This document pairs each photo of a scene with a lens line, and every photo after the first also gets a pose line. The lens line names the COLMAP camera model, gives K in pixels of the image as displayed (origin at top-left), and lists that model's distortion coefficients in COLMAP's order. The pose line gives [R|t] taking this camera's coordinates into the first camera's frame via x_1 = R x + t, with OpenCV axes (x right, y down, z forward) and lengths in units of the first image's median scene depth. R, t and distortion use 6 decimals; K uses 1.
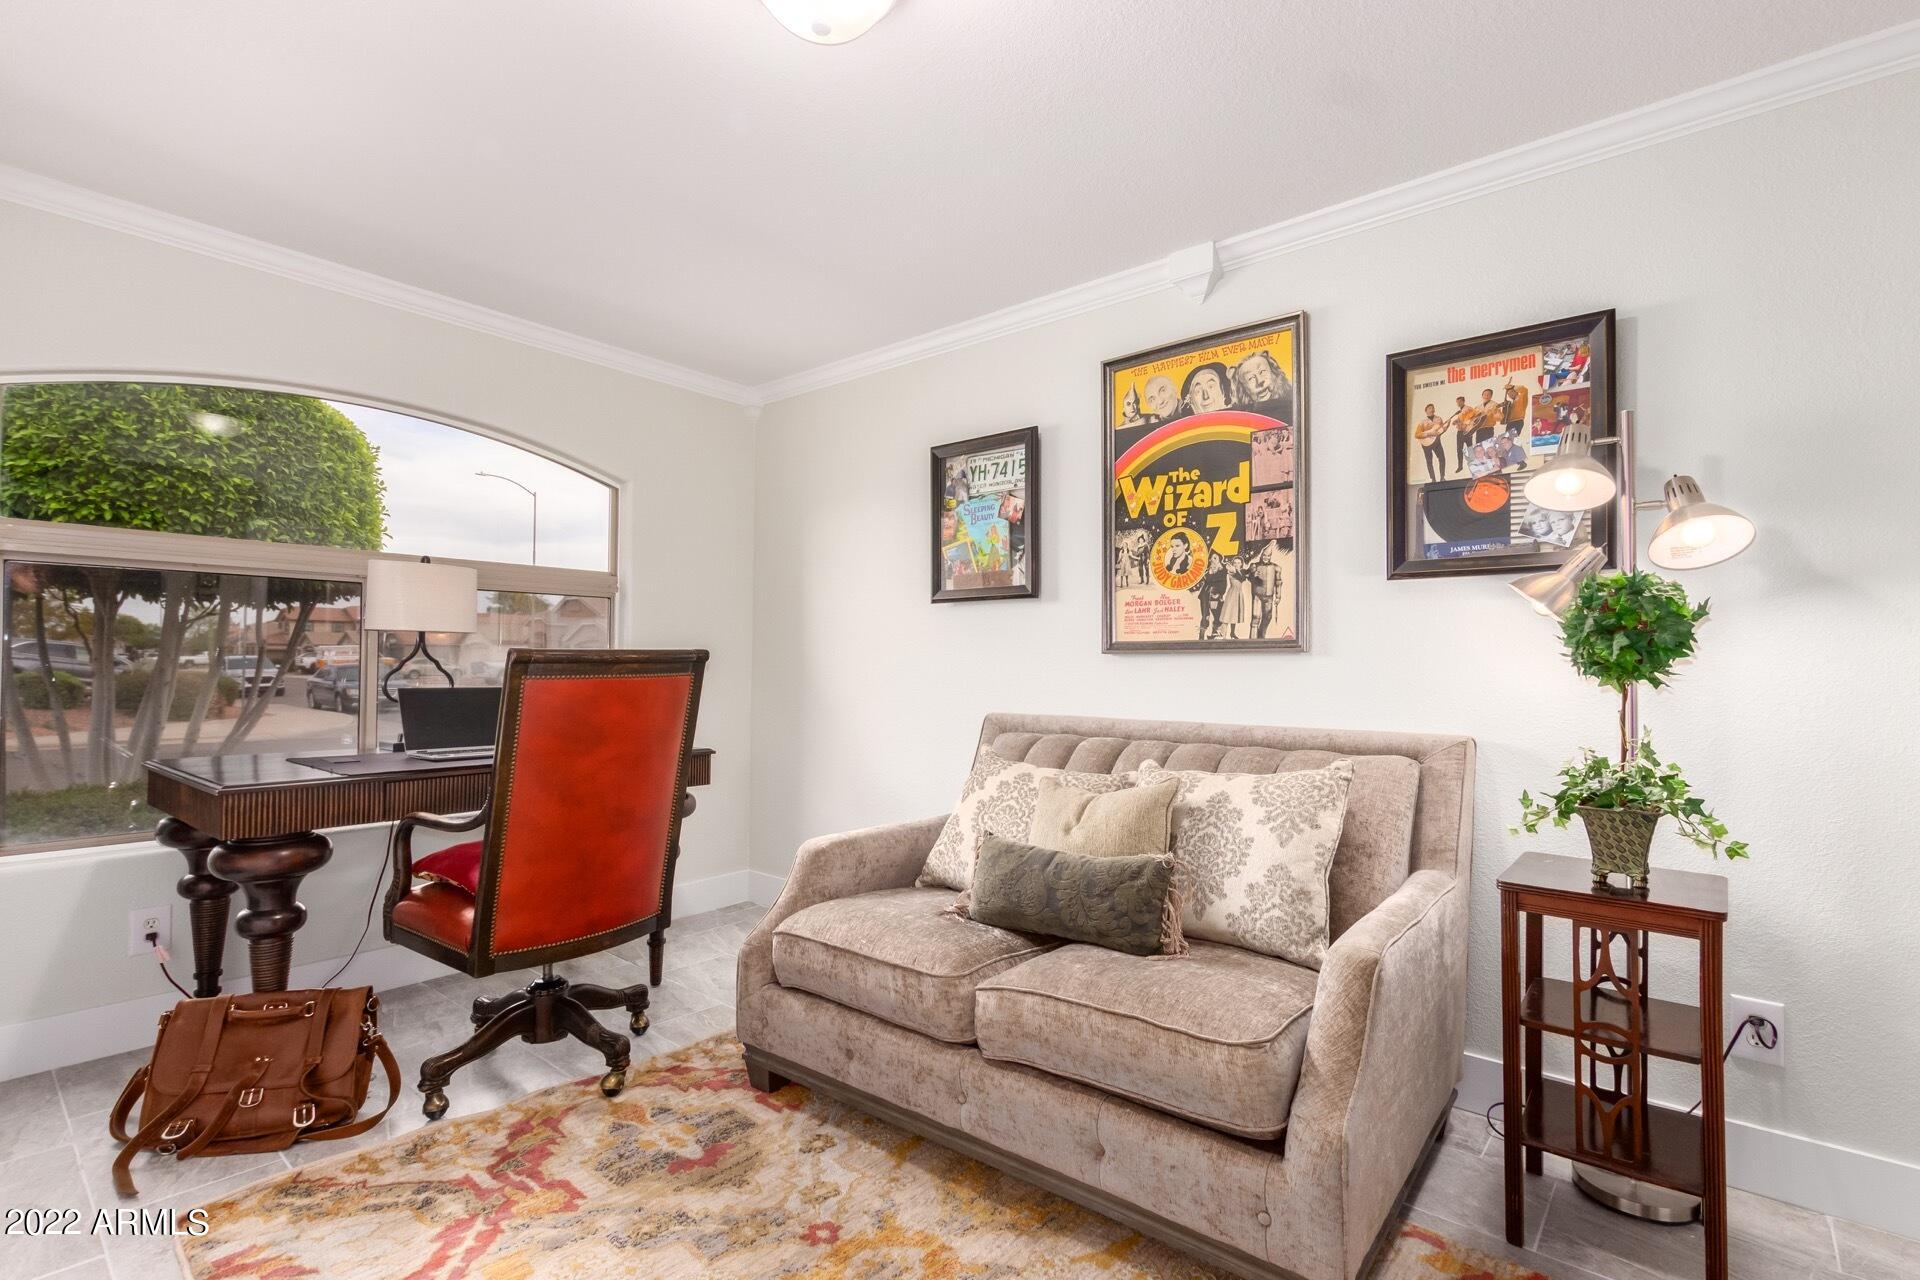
lens RADIAL K [[897.9, 0, 960.0], [0, 897.9, 640.0], [0, 0, 1]] dist [-0.008228, -0.000316]
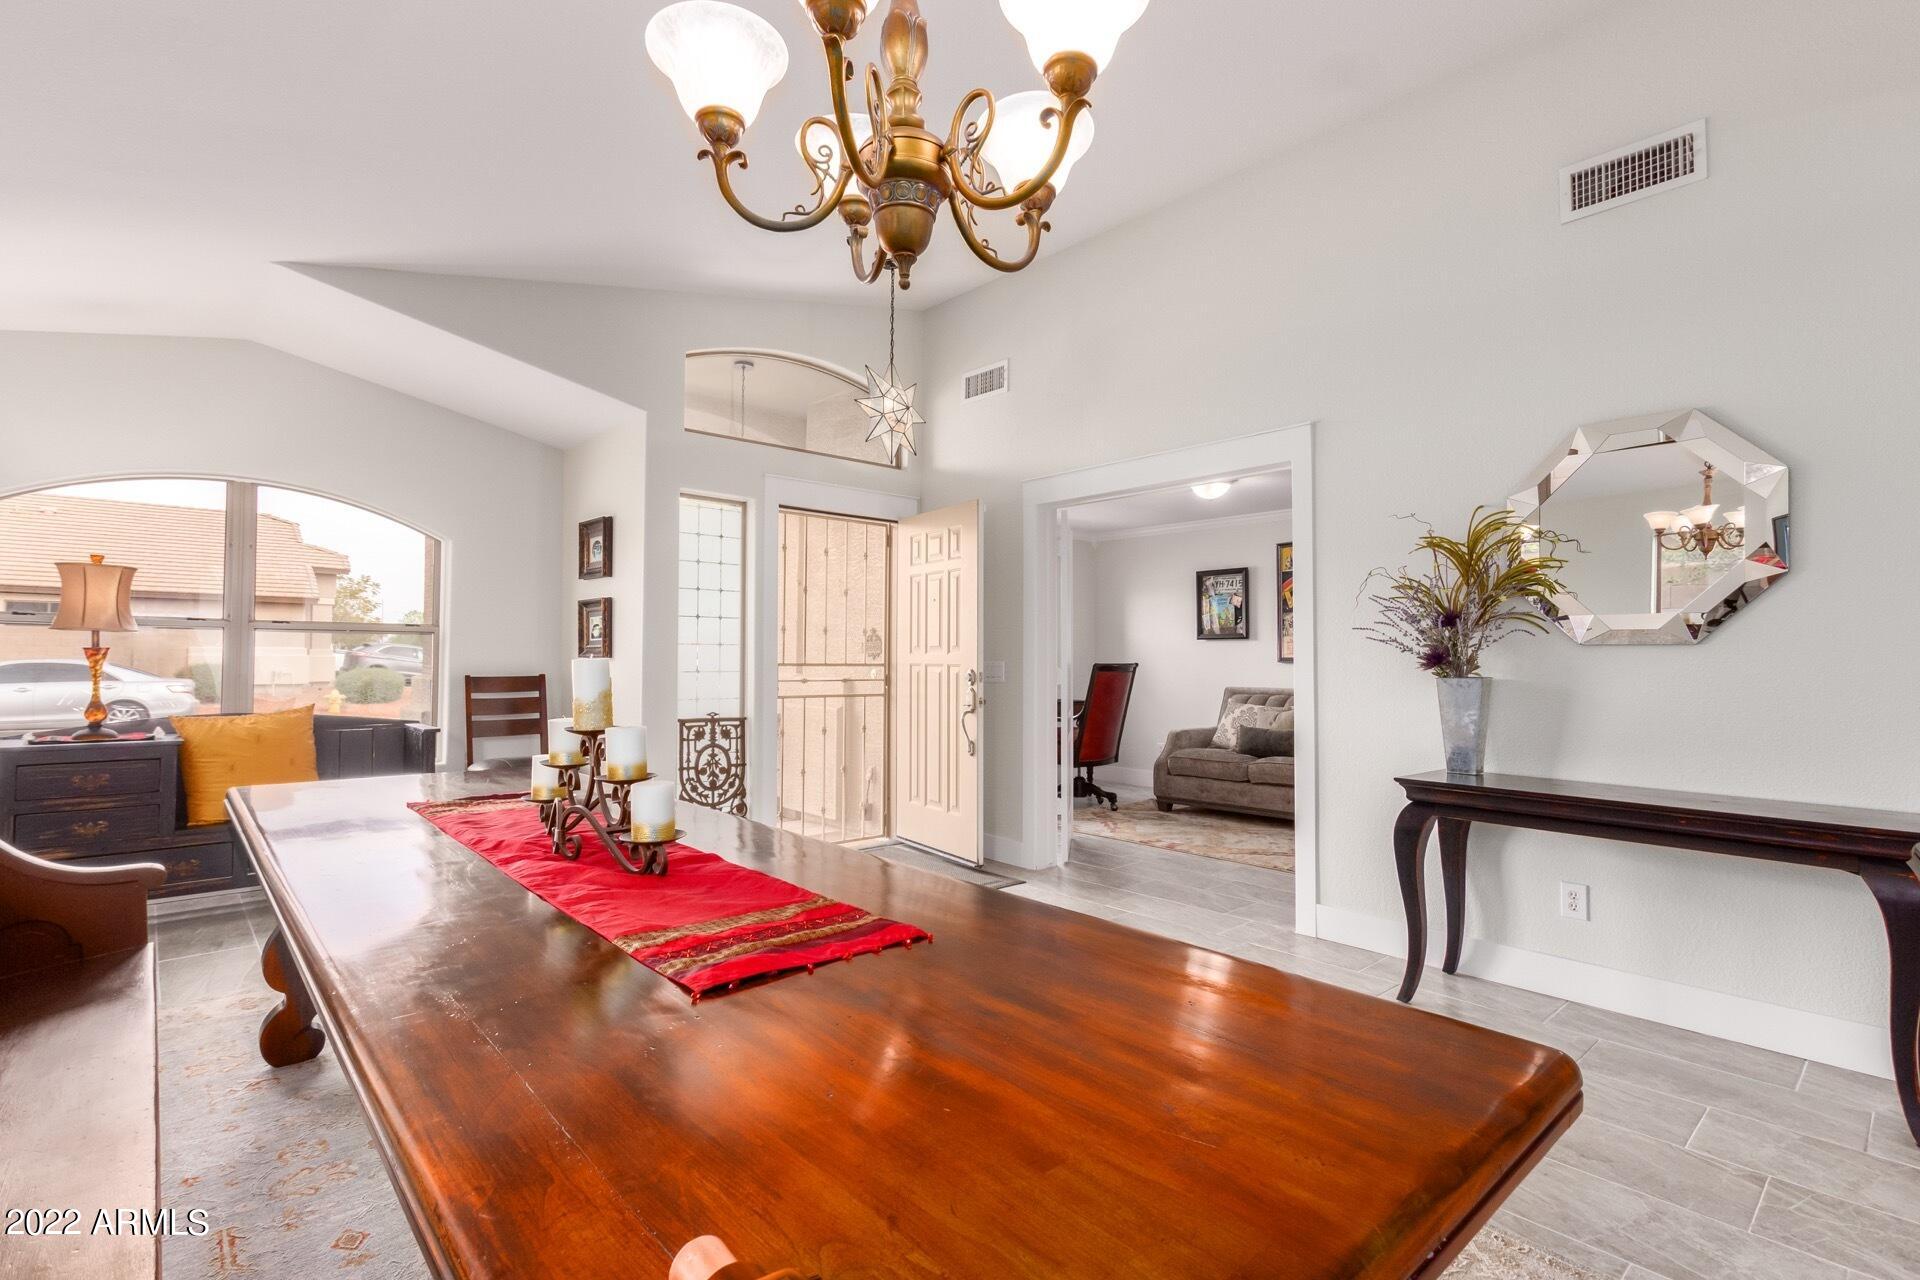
lens RADIAL K [[897.9, 0, 960.0], [0, 897.9, 640.0], [0, 0, 1]] dist [-0.008228, -0.000316]
pose [[0.992523, -0.002818, -0.122021, -0.403036], [0.003371, 0.999985, 0.004321, -0.058520], [0.122007, -0.004700, 0.992518, -1.545523]]
